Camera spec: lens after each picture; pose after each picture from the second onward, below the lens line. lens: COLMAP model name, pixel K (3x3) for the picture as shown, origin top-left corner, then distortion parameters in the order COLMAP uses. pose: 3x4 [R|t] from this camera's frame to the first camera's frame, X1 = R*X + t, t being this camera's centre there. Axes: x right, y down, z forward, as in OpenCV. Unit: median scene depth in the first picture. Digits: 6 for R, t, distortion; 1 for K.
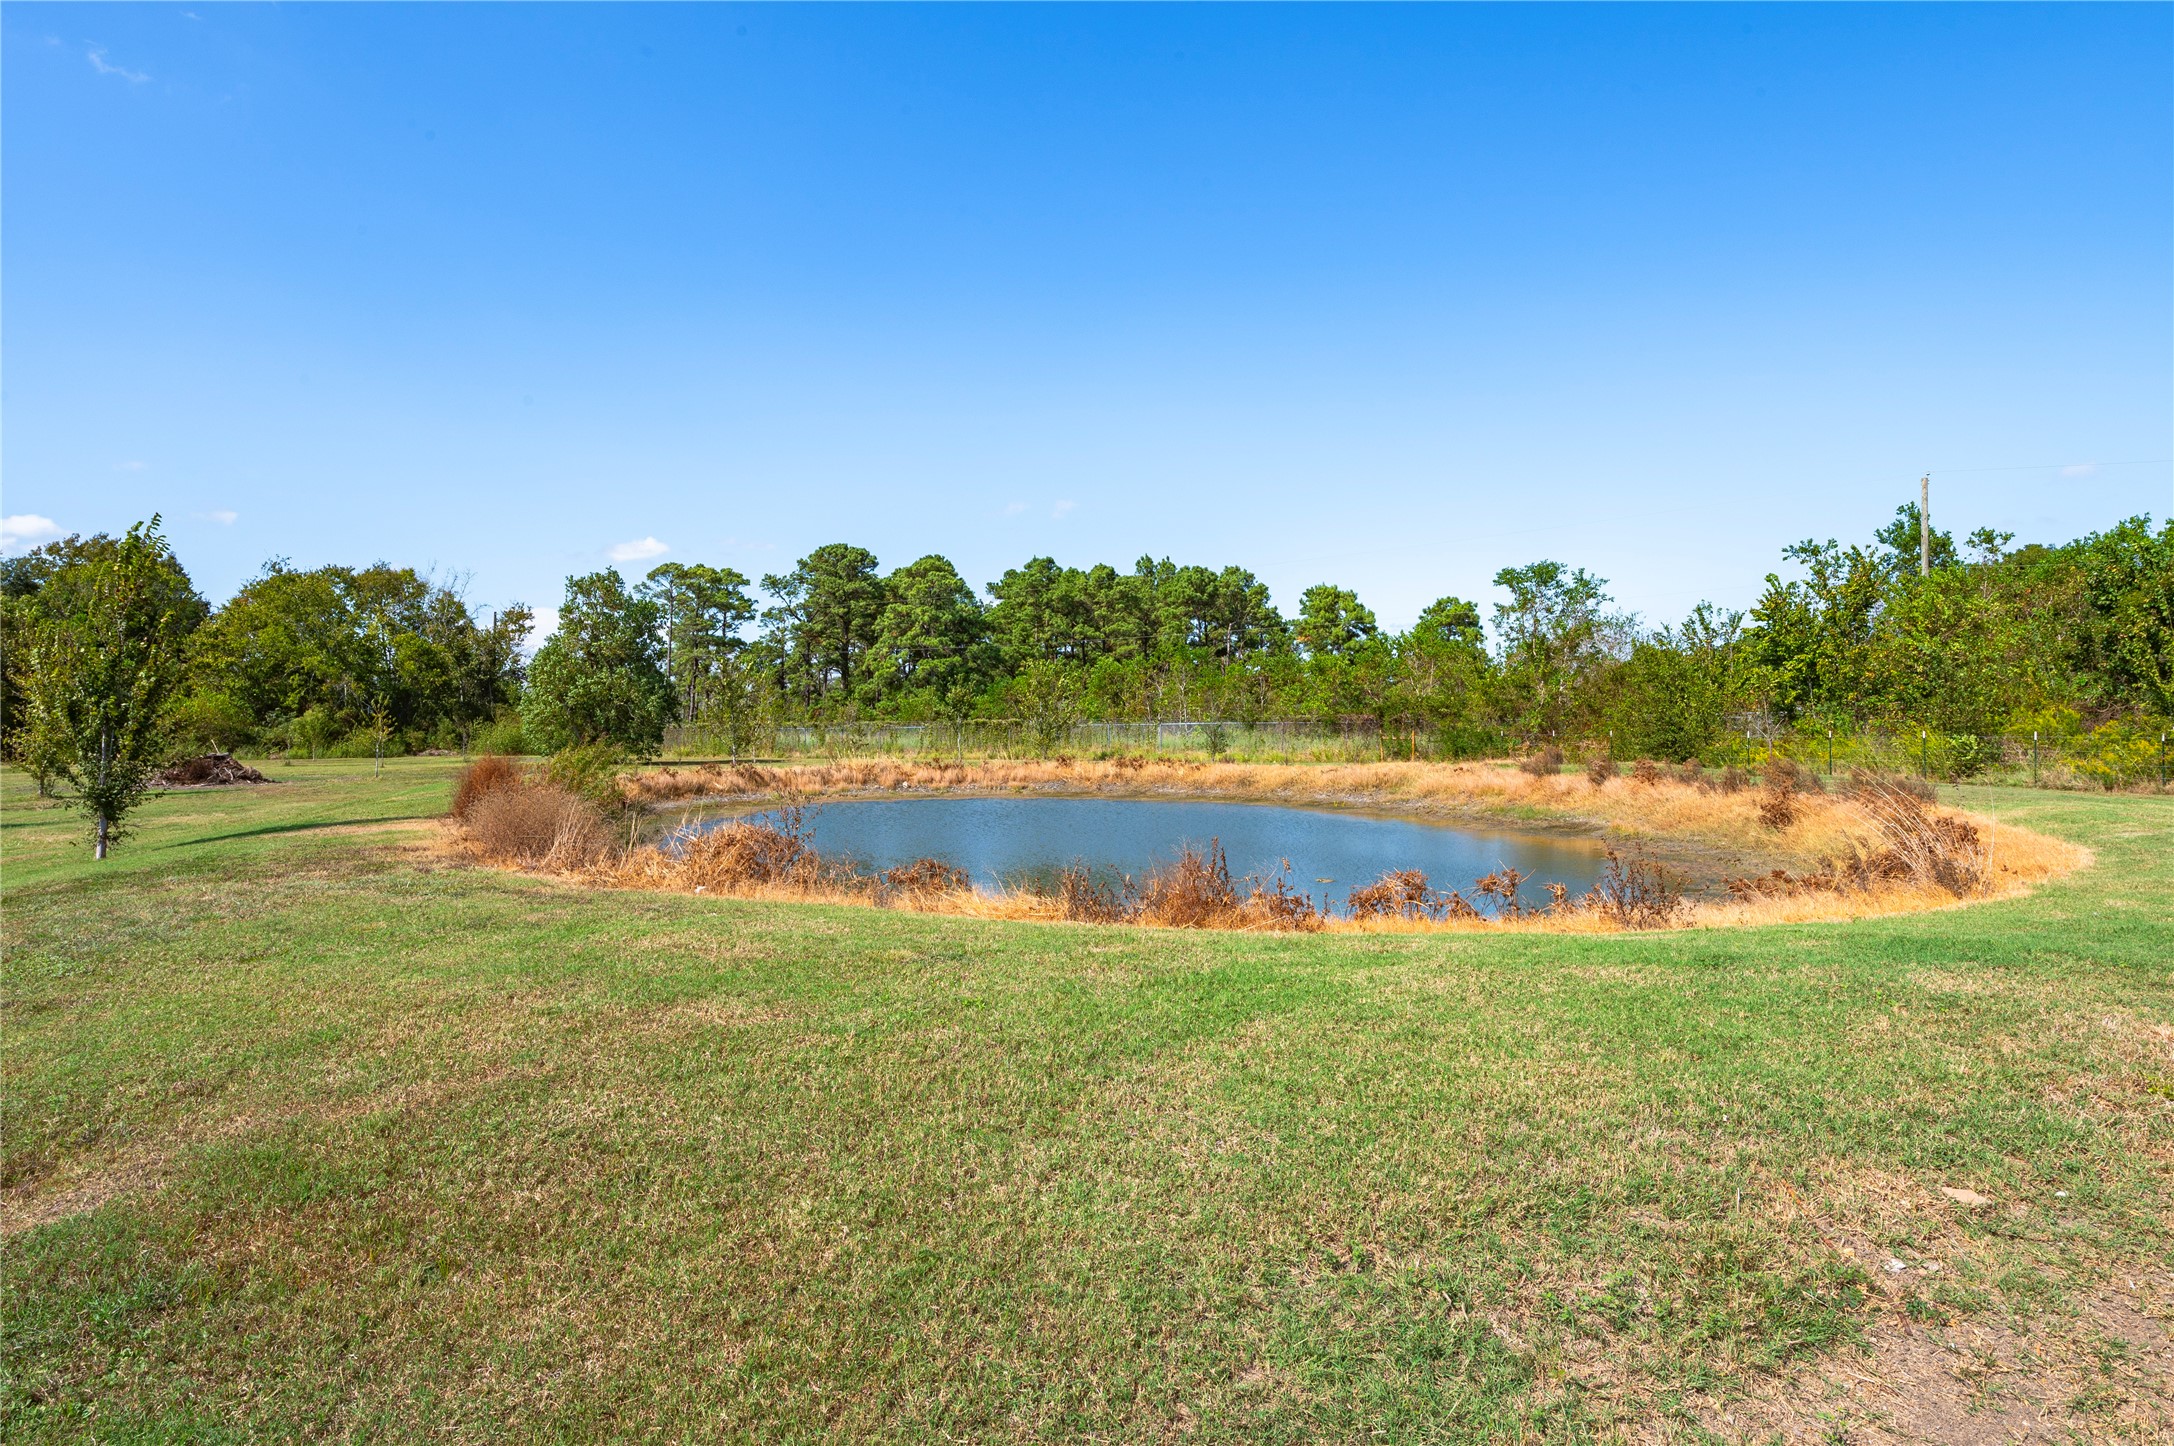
lens RADIAL K [[1220.9, 0, 1085.9], [0, 1220.9, 725.5], [0, 0, 1]] dist [-0.000650, -0.000526]
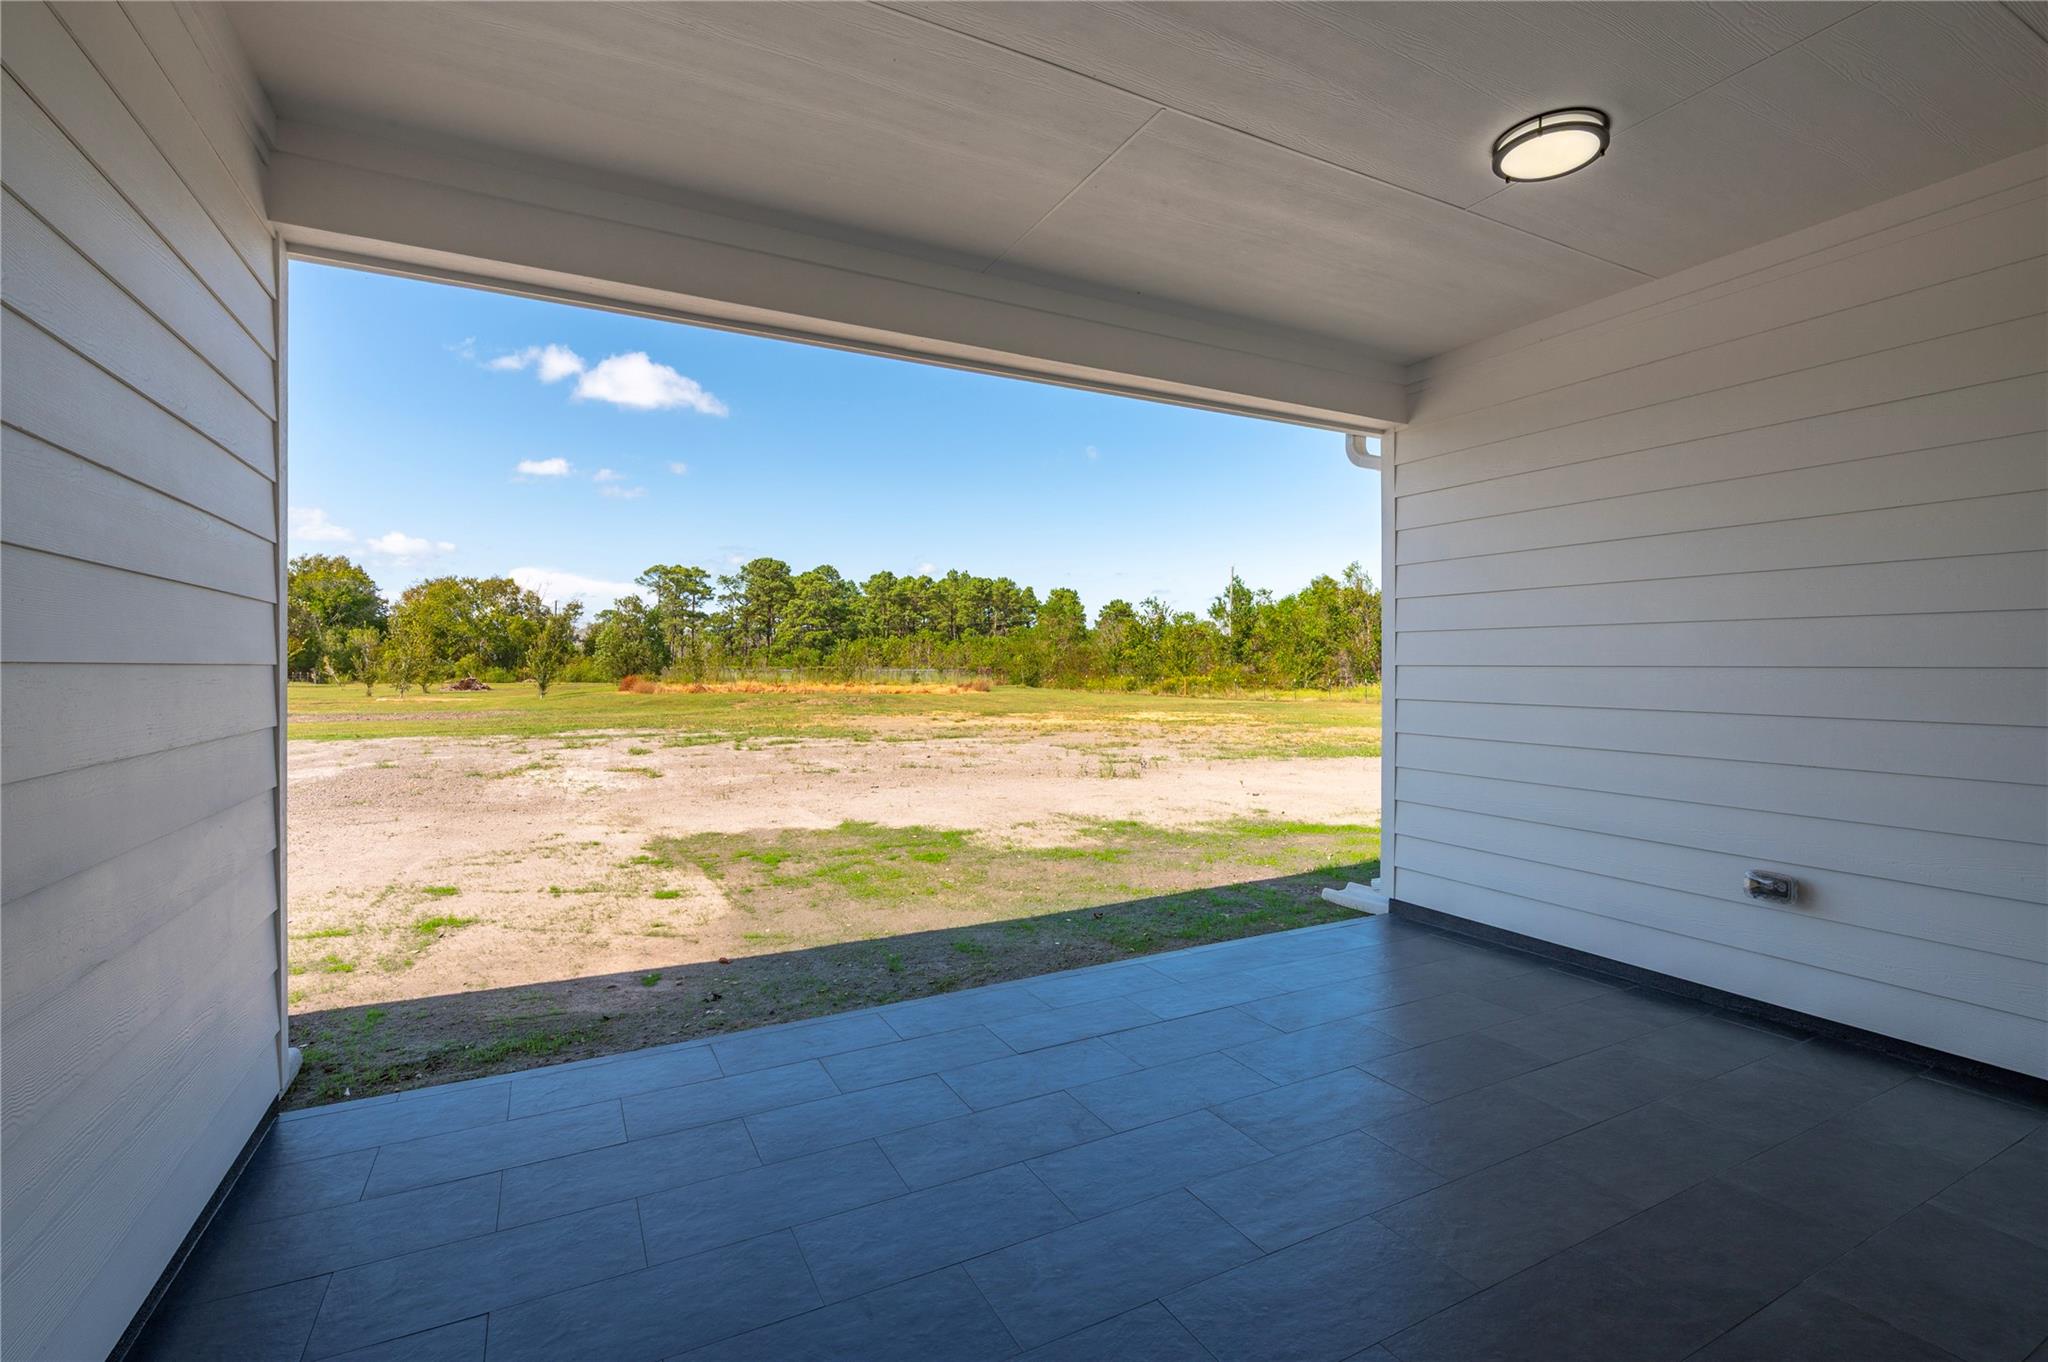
lens RADIAL K [[915.8, 0, 1064.7], [0, 915.8, 662.2], [0, 0, 1]] dist [0.001245, 0.000014]
pose [[0.995275, 0.011730, 0.096384, 0.087372], [-0.010894, 0.999898, -0.009203, -0.001383], [-0.096483, 0.008110, 0.995302, -0.287782]]
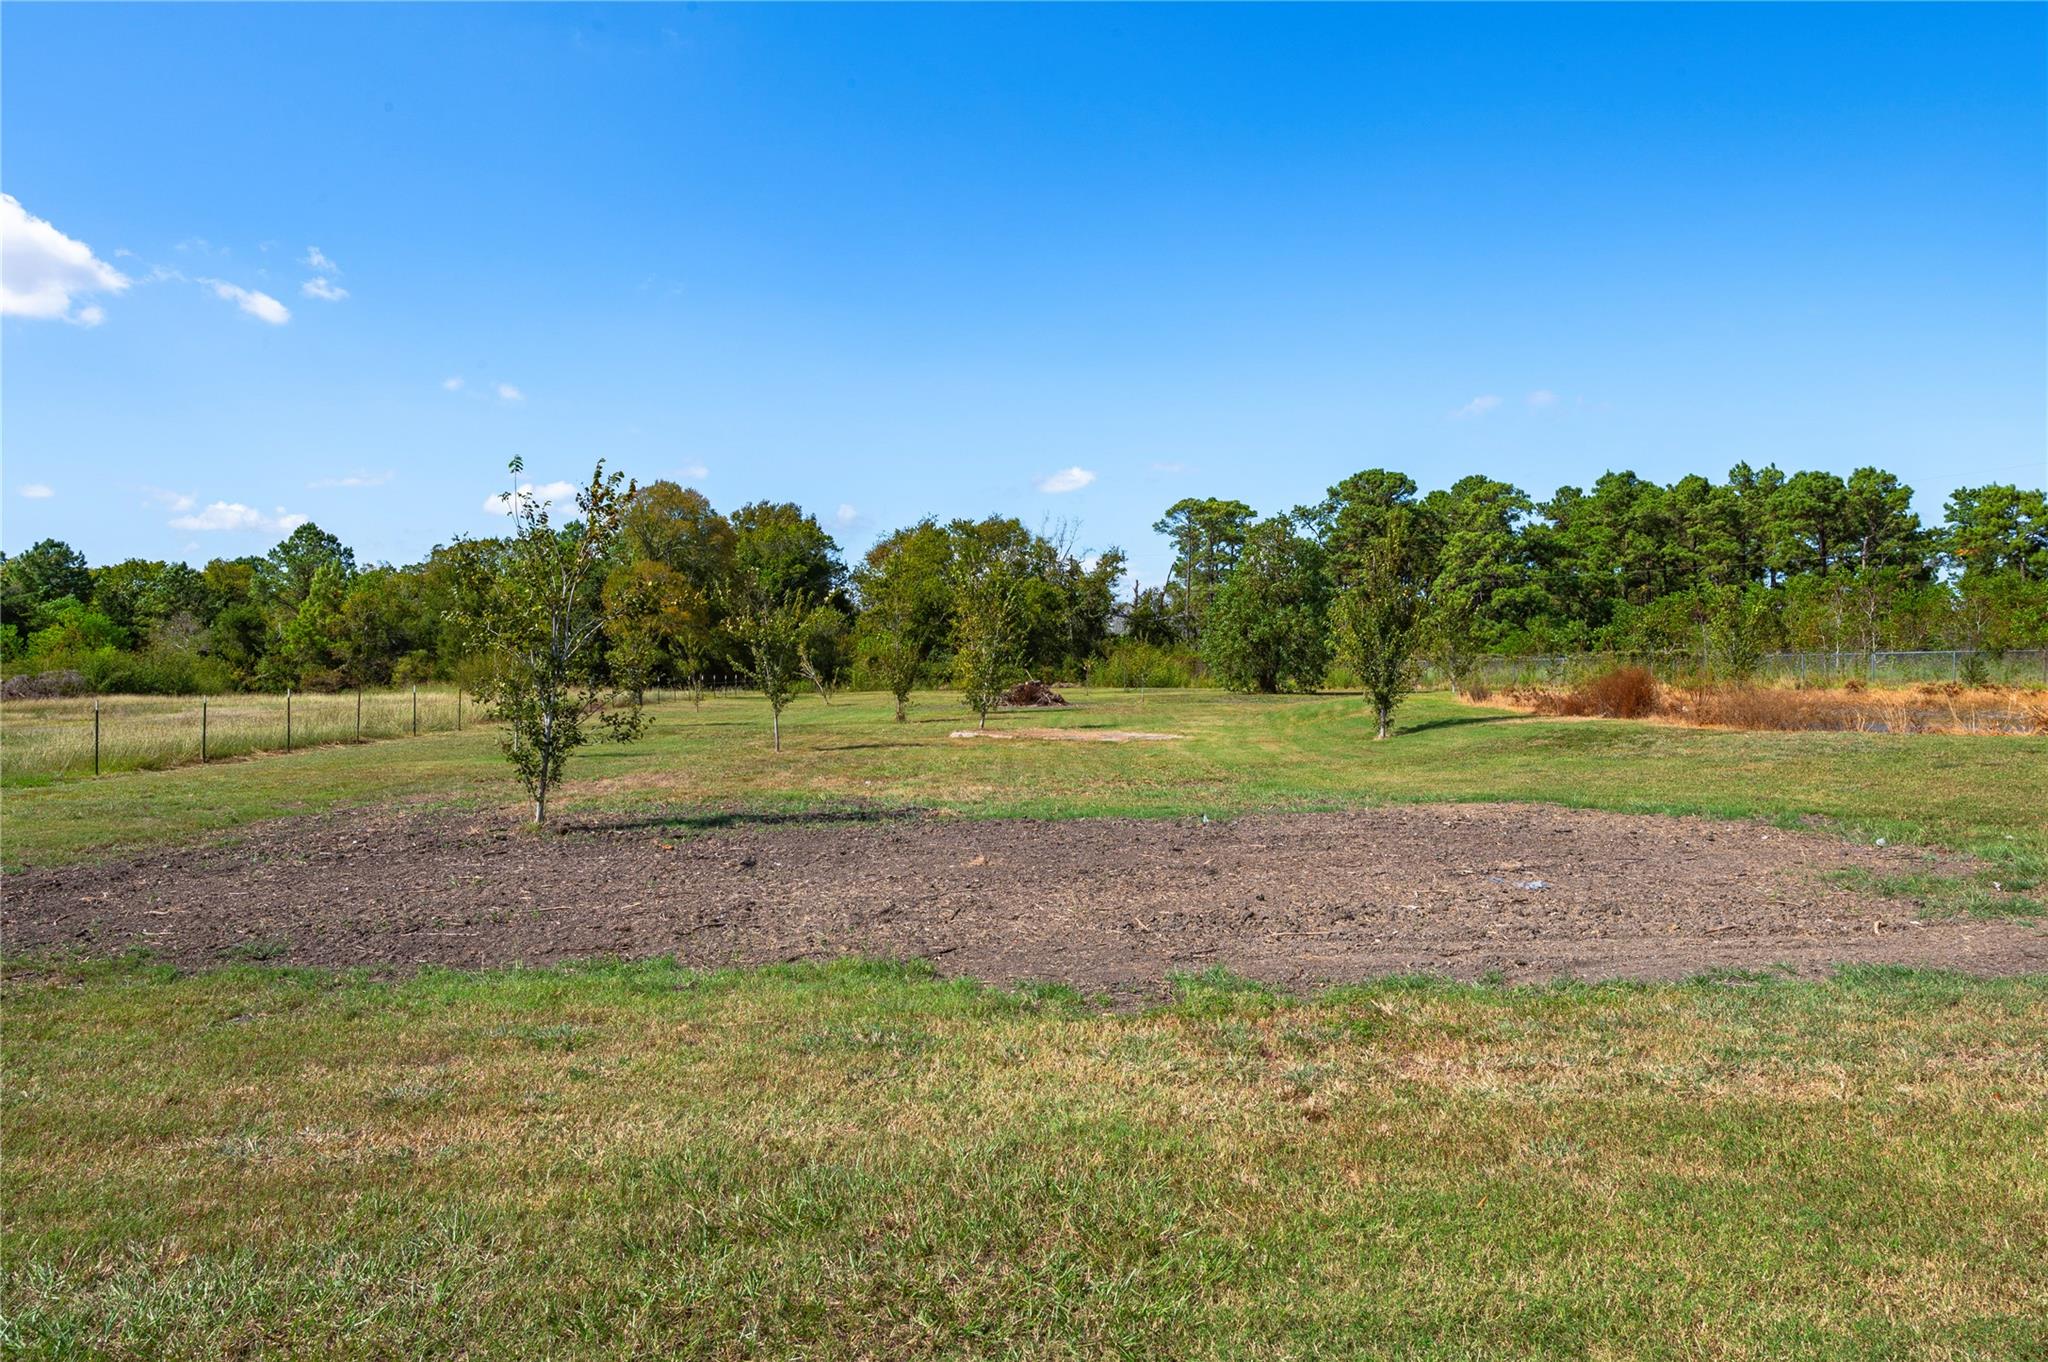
lens RADIAL K [[1354.0, 0, 1012.0], [0, 1354.0, 680.0], [0, 0, 1]] dist [0.011849, 0.000663]
pose [[0.924587, 0.000446, -0.380970, -0.066621], [0.003856, 0.999937, 0.010527, 0.002325], [0.380951, -0.011202, 0.924527, -0.085436]]
